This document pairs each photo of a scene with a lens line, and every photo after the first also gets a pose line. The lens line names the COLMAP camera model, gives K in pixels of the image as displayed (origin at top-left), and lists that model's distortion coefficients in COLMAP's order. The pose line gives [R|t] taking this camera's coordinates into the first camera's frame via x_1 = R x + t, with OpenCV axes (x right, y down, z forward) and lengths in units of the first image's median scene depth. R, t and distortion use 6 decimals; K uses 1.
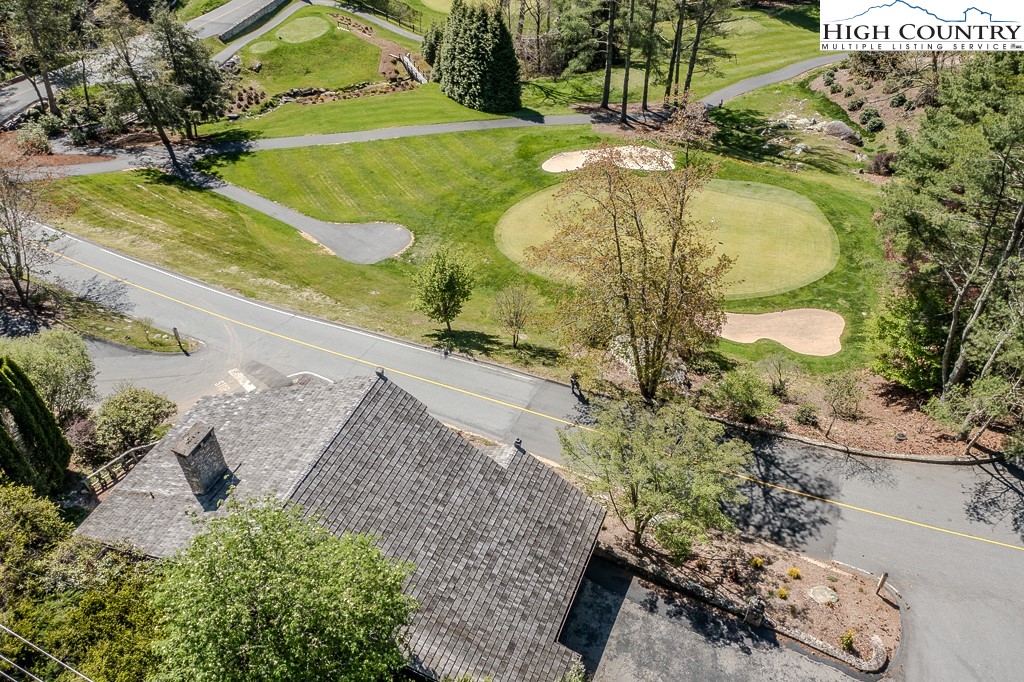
lens RADIAL K [[851.7, 0, 518.9], [0, 851.7, 346.7], [0, 0, 1]] dist [-0.012212, 0.005552]
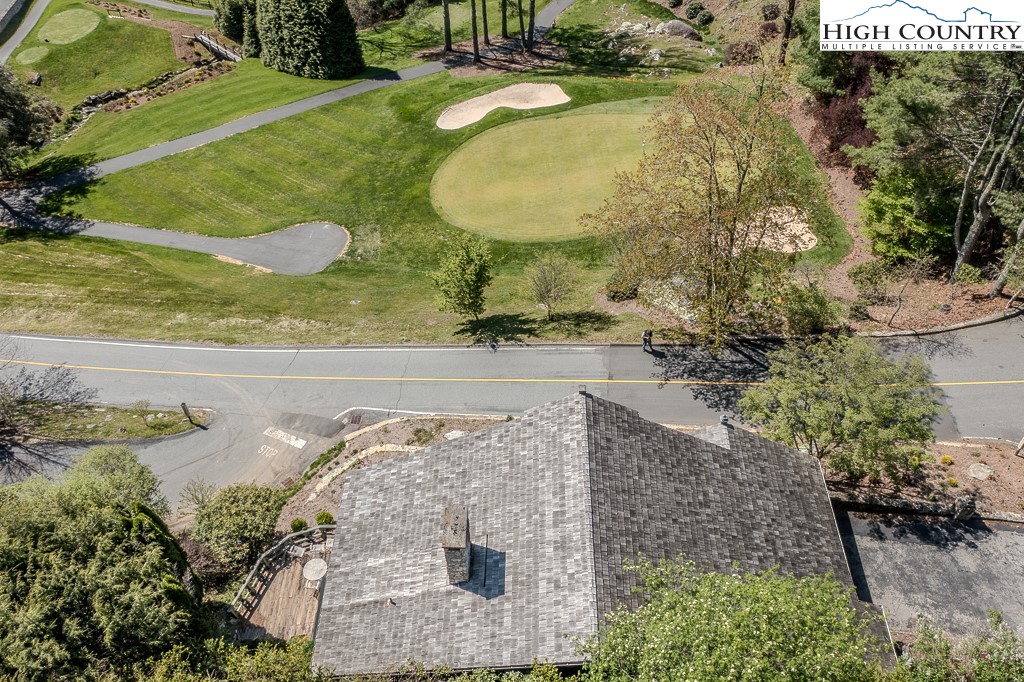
lens RADIAL K [[851.7, 0, 511.5], [0, 851.7, 339.3], [0, 0, 1]] dist [-0.012212, 0.005552]
pose [[0.933804, -0.269000, 0.235900, -0.179047], [0.252207, 0.962568, 0.099273, -0.054852], [-0.253775, -0.033206, 0.966693, 0.055288]]
